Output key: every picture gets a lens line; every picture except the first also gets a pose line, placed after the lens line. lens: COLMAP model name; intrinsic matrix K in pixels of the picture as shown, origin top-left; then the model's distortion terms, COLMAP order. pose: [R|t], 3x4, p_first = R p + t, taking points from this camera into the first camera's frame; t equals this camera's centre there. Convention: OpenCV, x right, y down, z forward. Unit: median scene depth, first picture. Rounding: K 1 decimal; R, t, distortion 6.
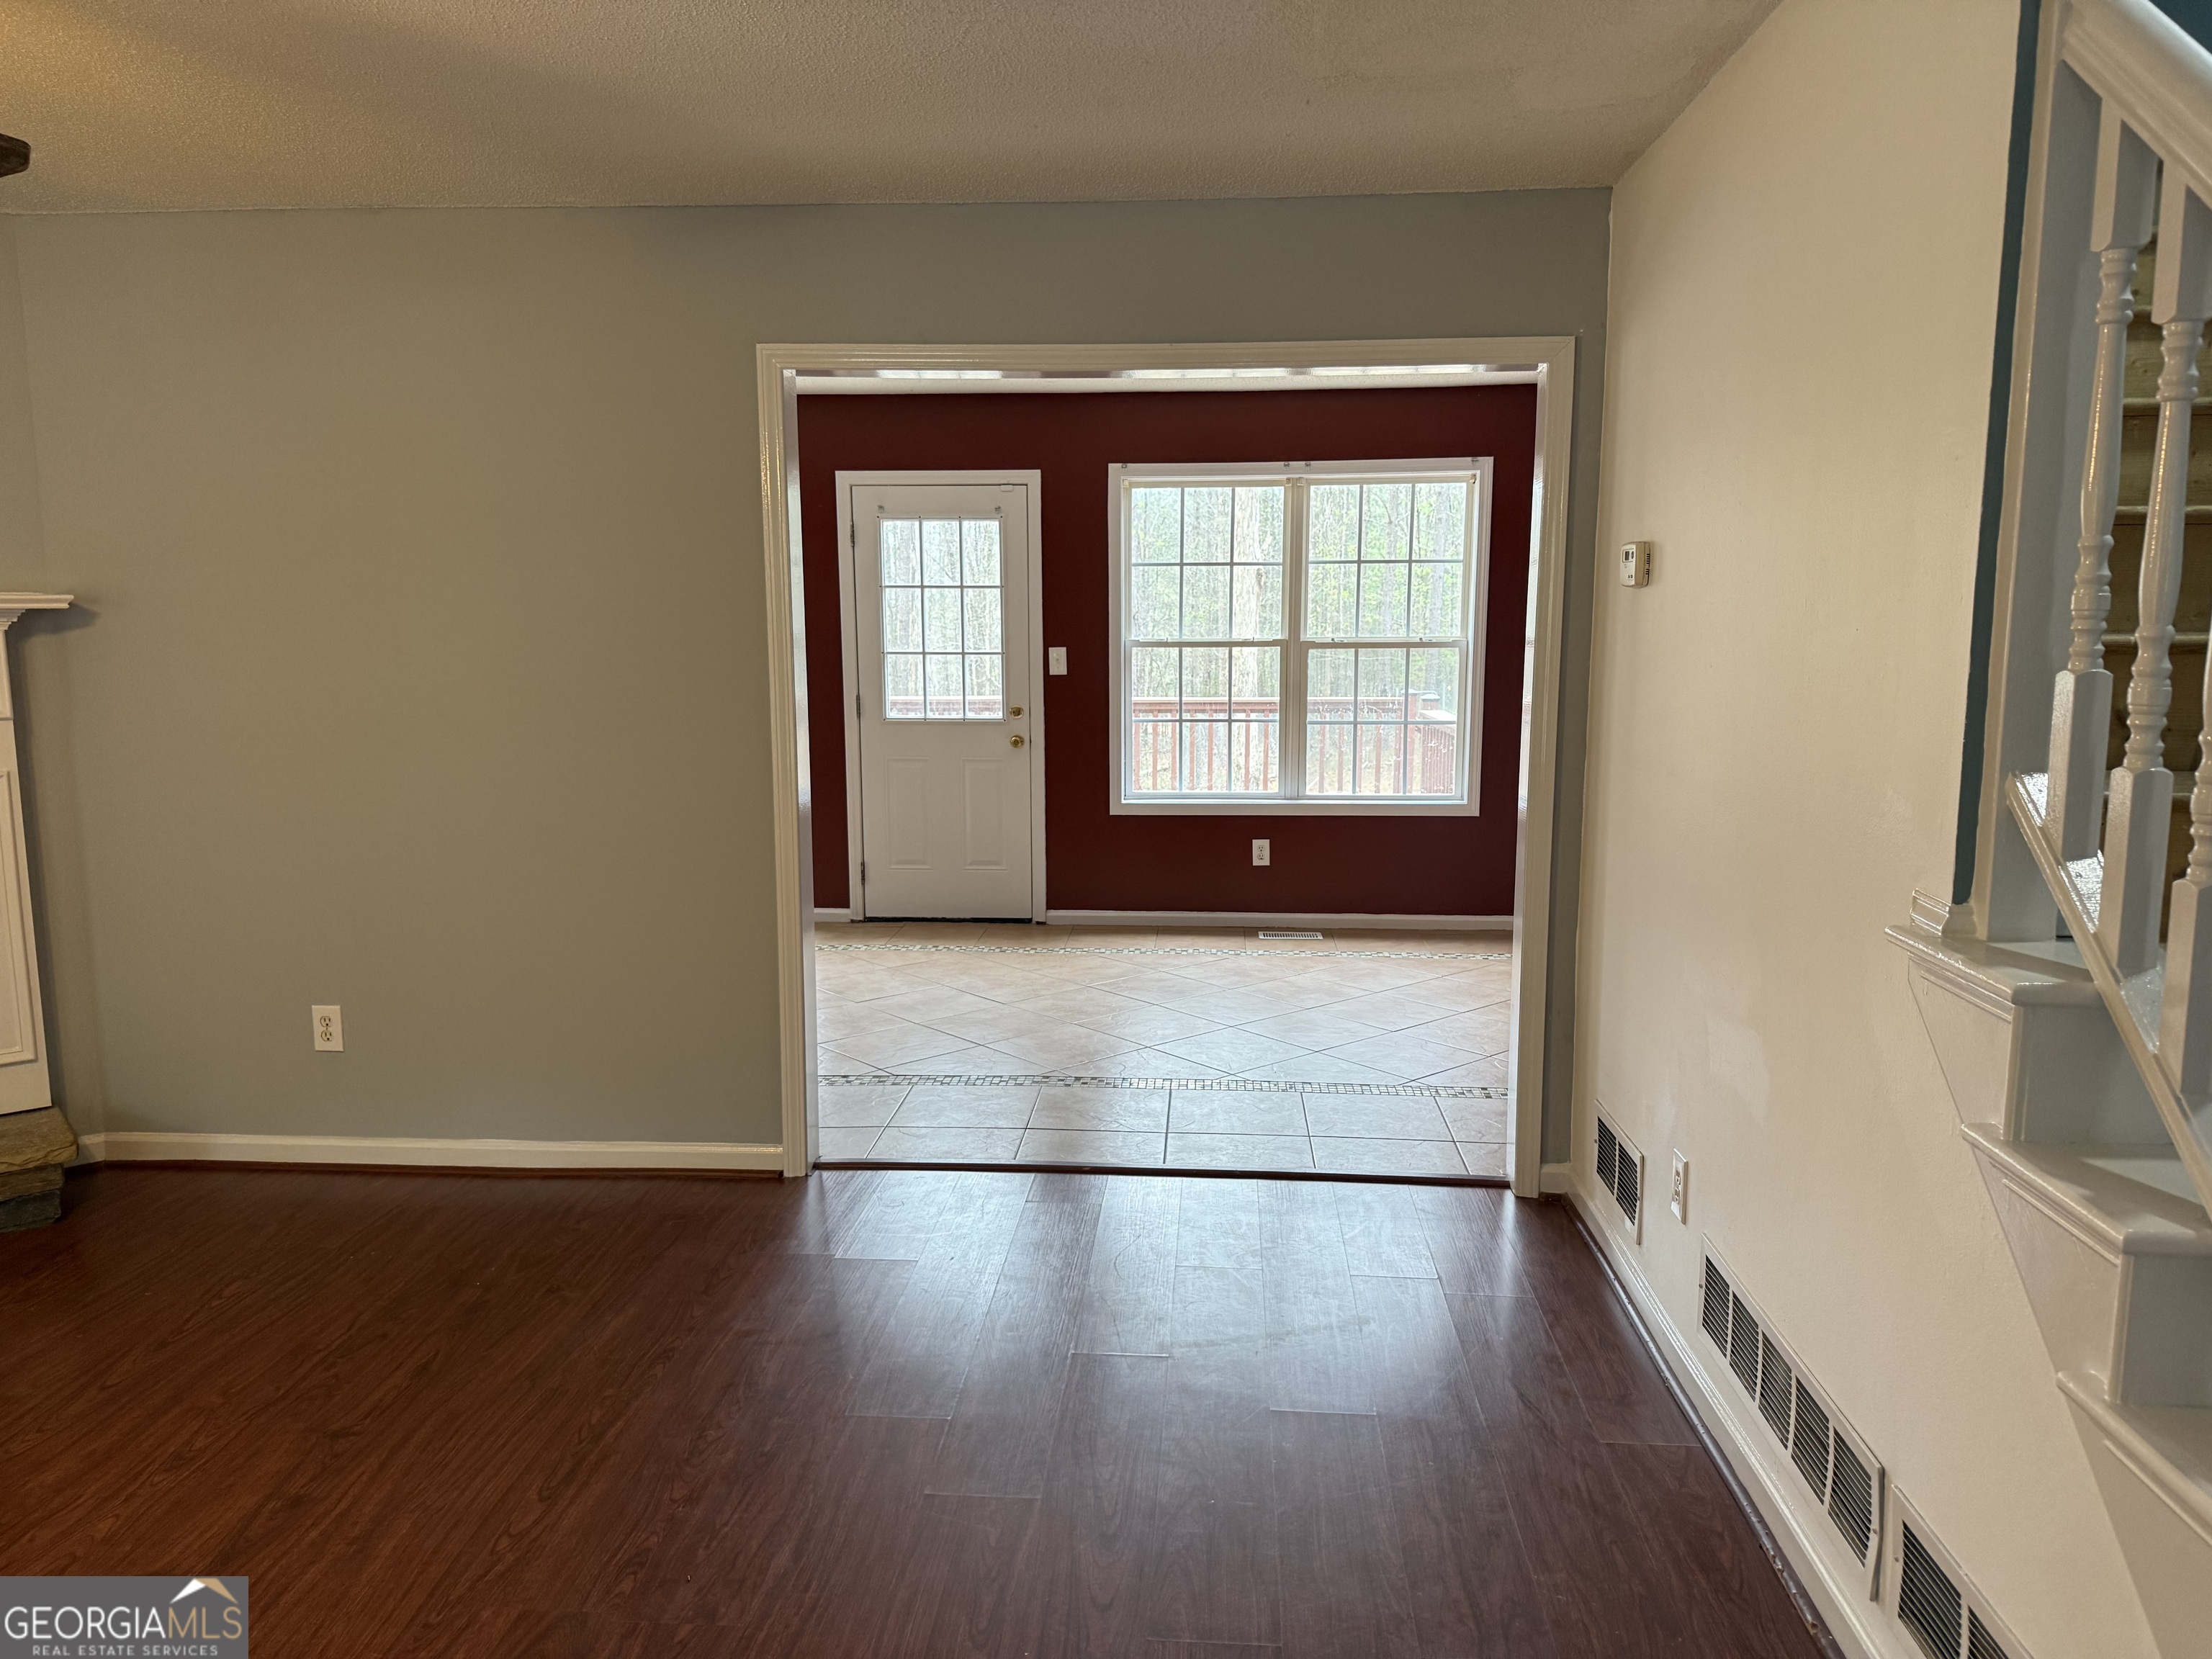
lens RADIAL K [[1556.4, 0, 1117.5], [0, 1556.4, 833.0], [0, 0, 1]] dist [0.054114, -0.071706]
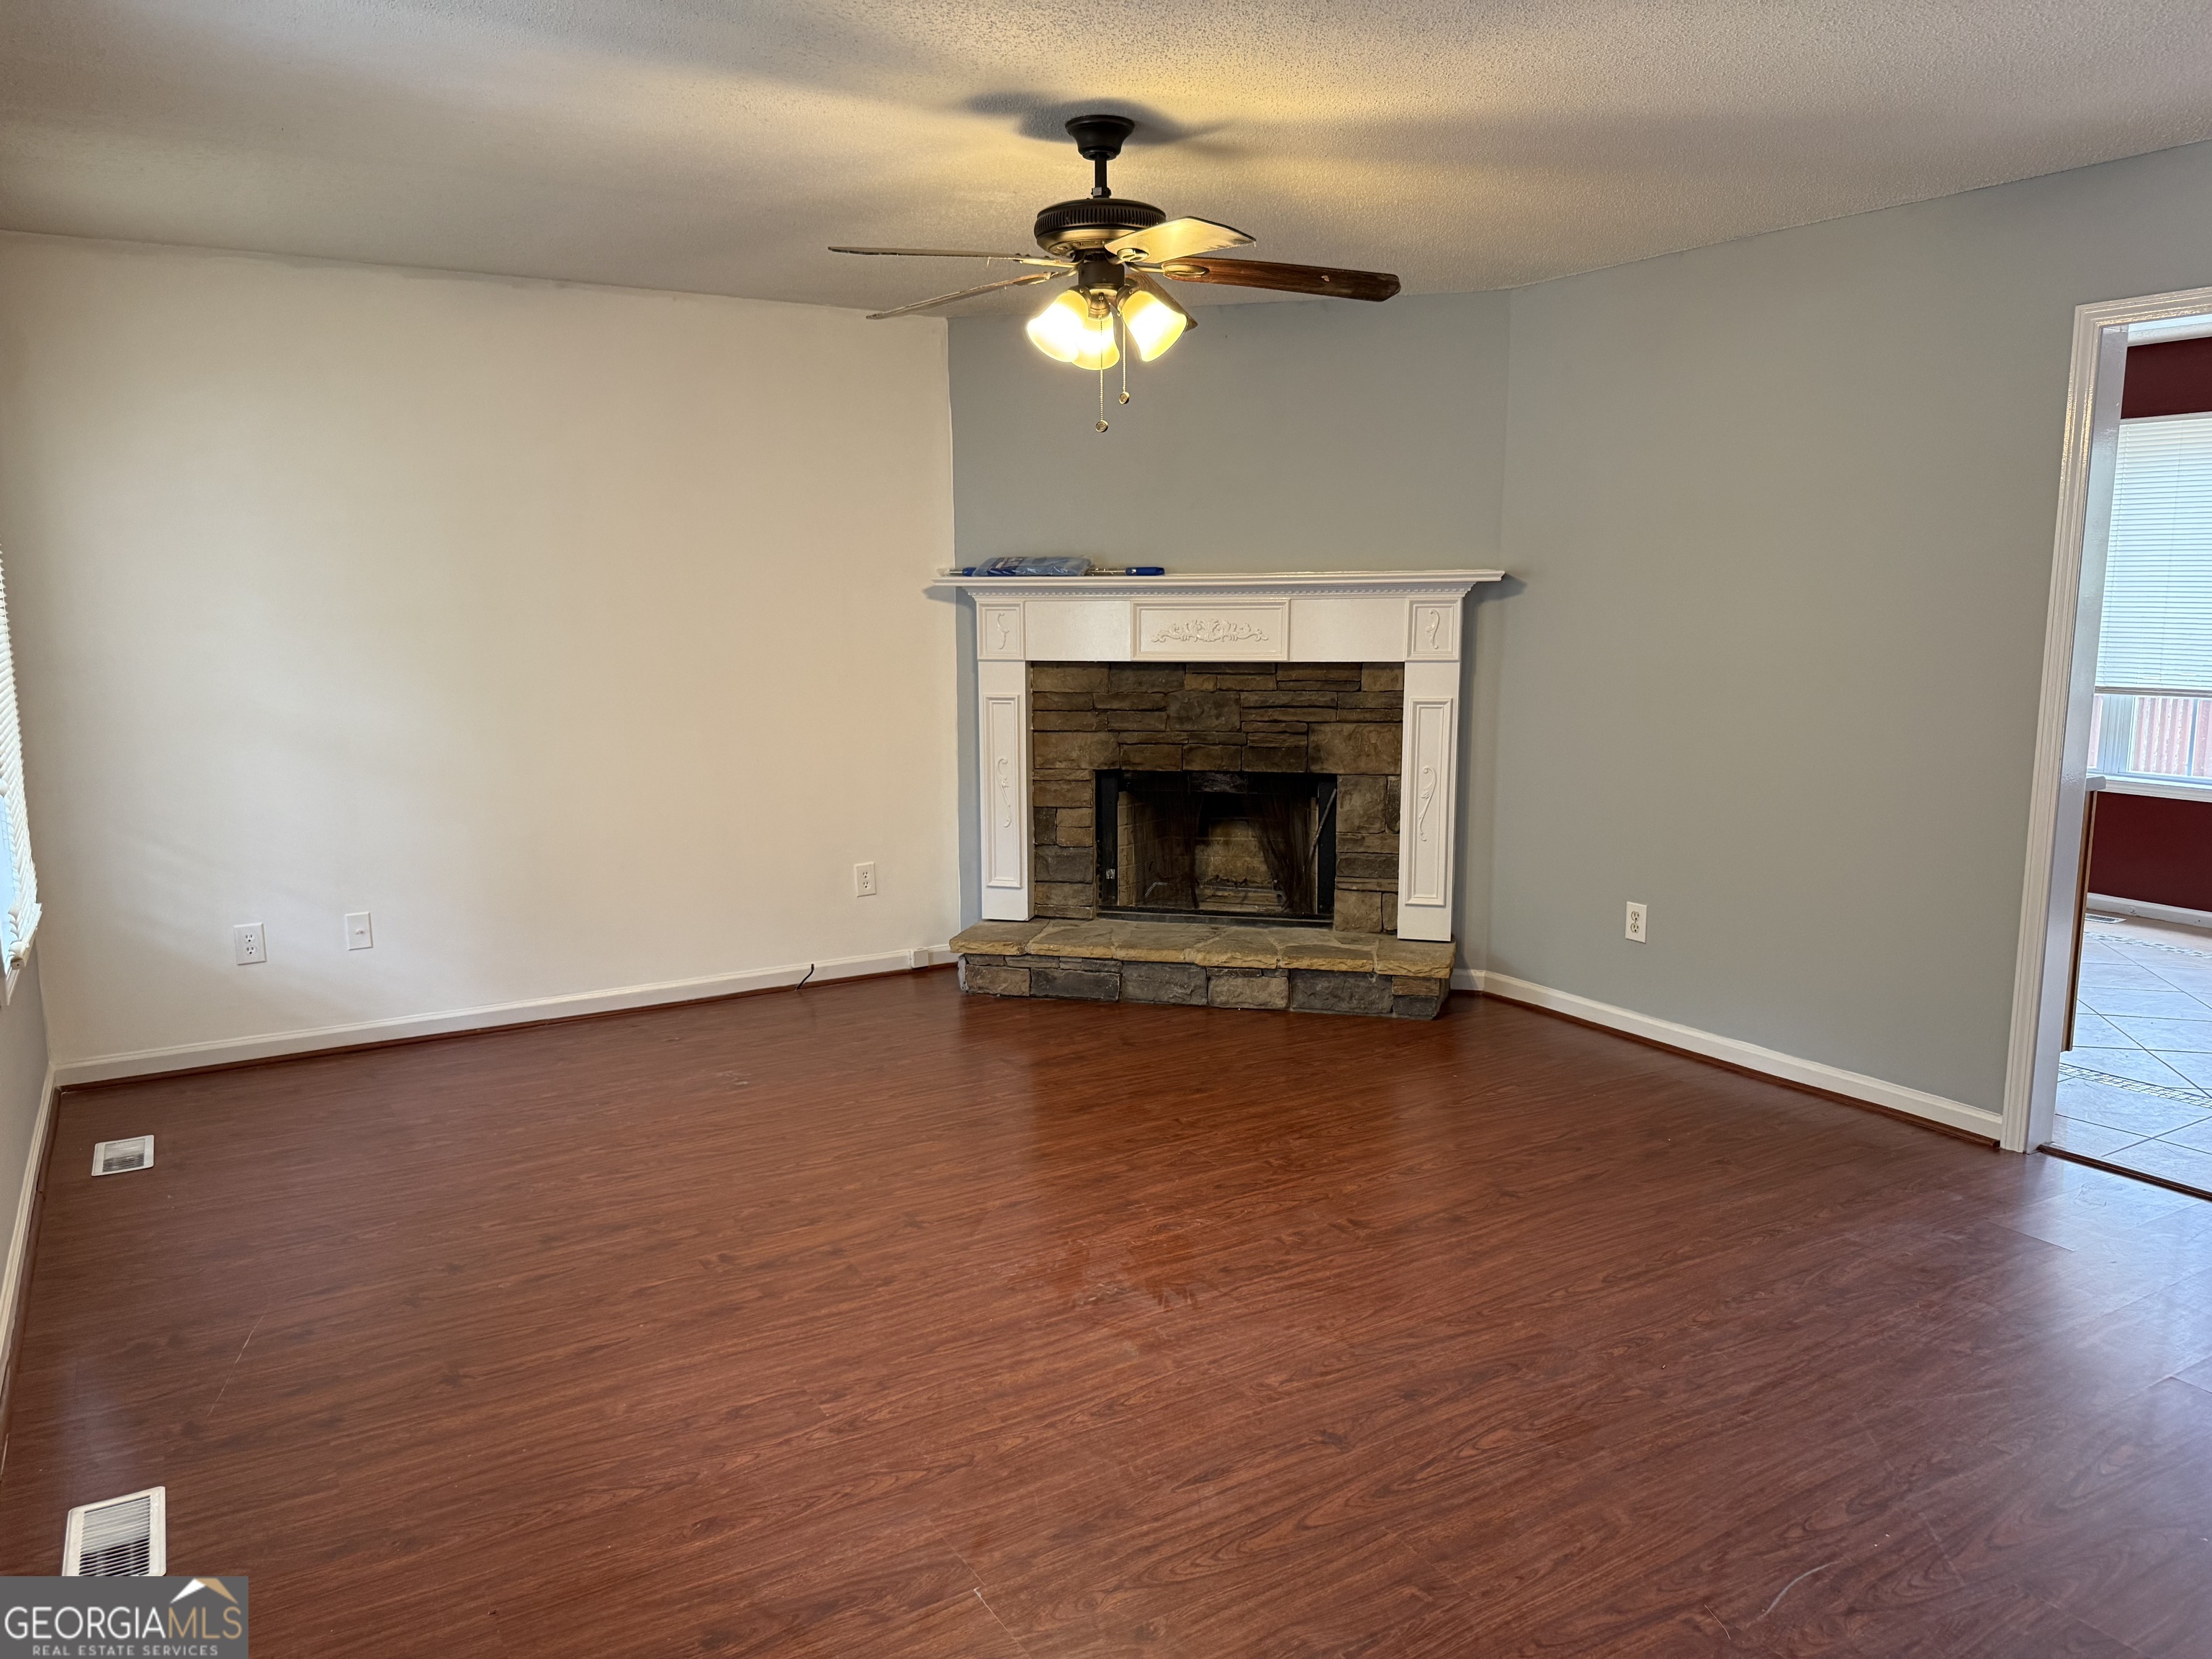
lens RADIAL K [[1556.4, 0, 1076.2], [0, 1556.4, 825.0], [0, 0, 1]] dist [0.054114, -0.071706]
pose [[0.558325, 0.119125, -0.821025, 0.261398], [-0.106753, 0.991726, 0.071296, 0.009313], [0.822725, 0.047840, 0.566422, -0.057487]]
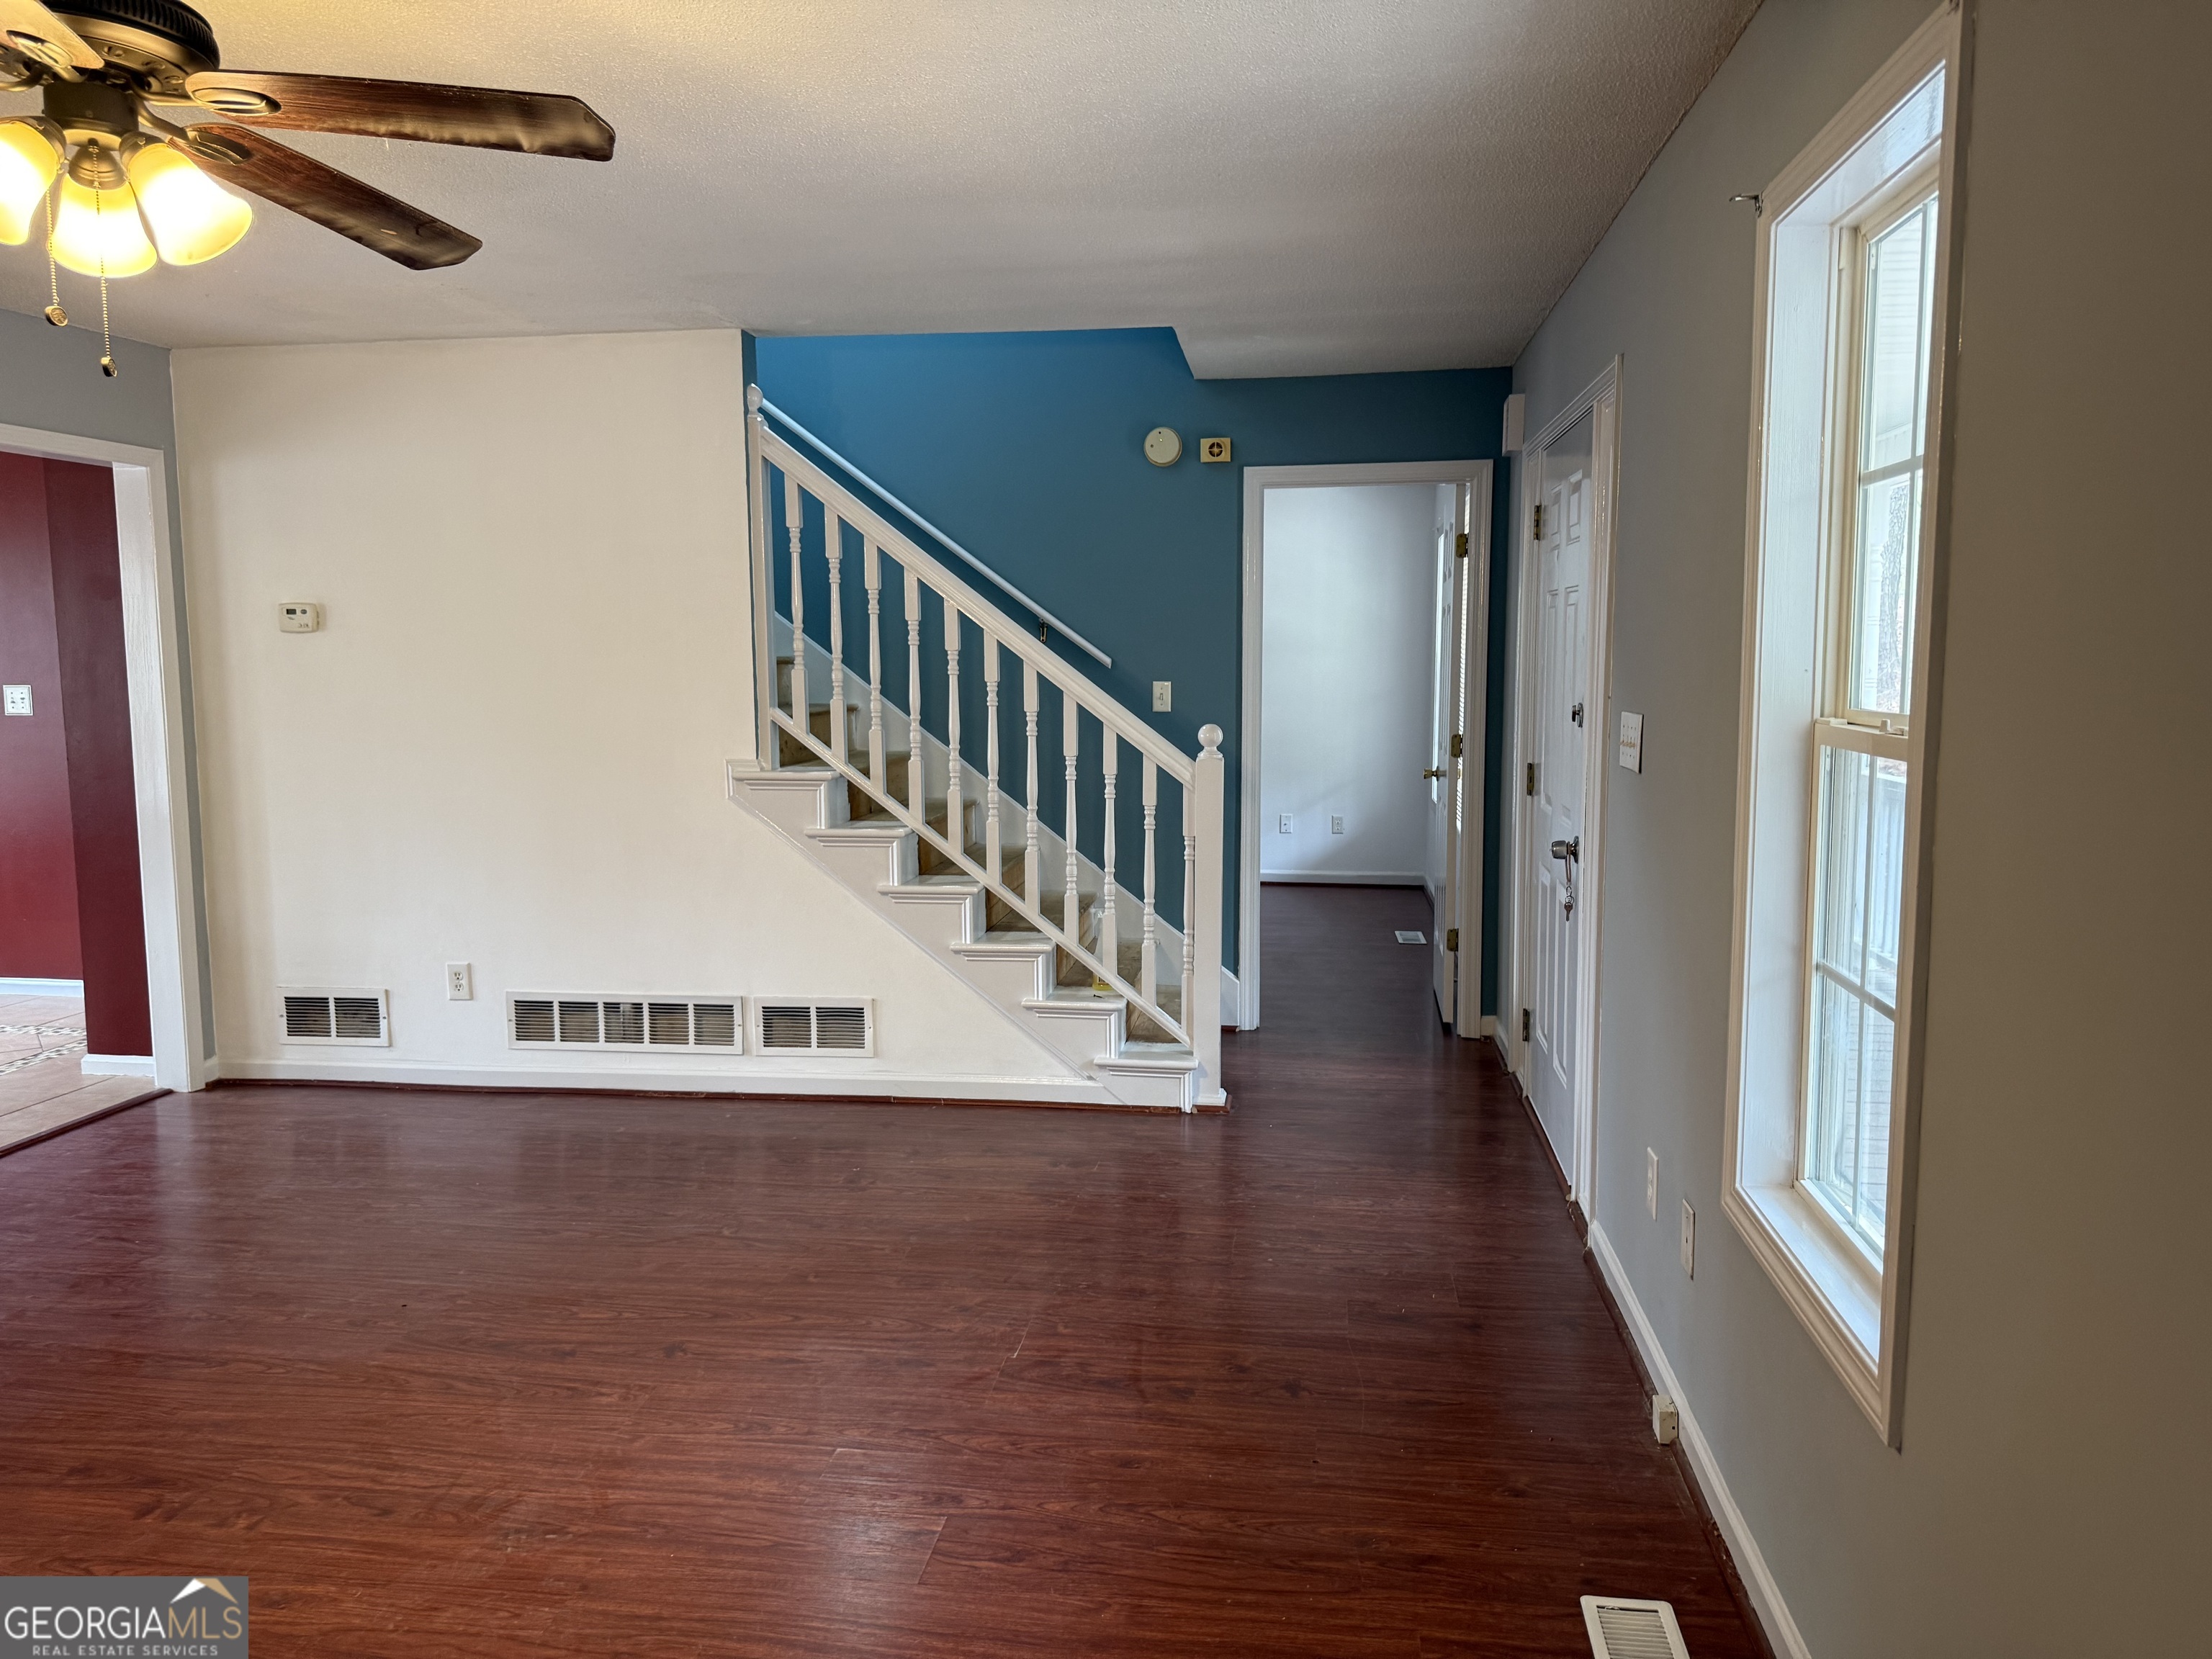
lens RADIAL K [[1556.4, 0, 1116.7], [0, 1556.4, 811.7], [0, 0, 1]] dist [0.054114, -0.071706]
pose [[0.069352, -0.104042, 0.992152, -0.996043], [0.141468, 0.985521, 0.093458, -0.013419], [-0.987510, 0.133877, 0.083067, 0.098397]]
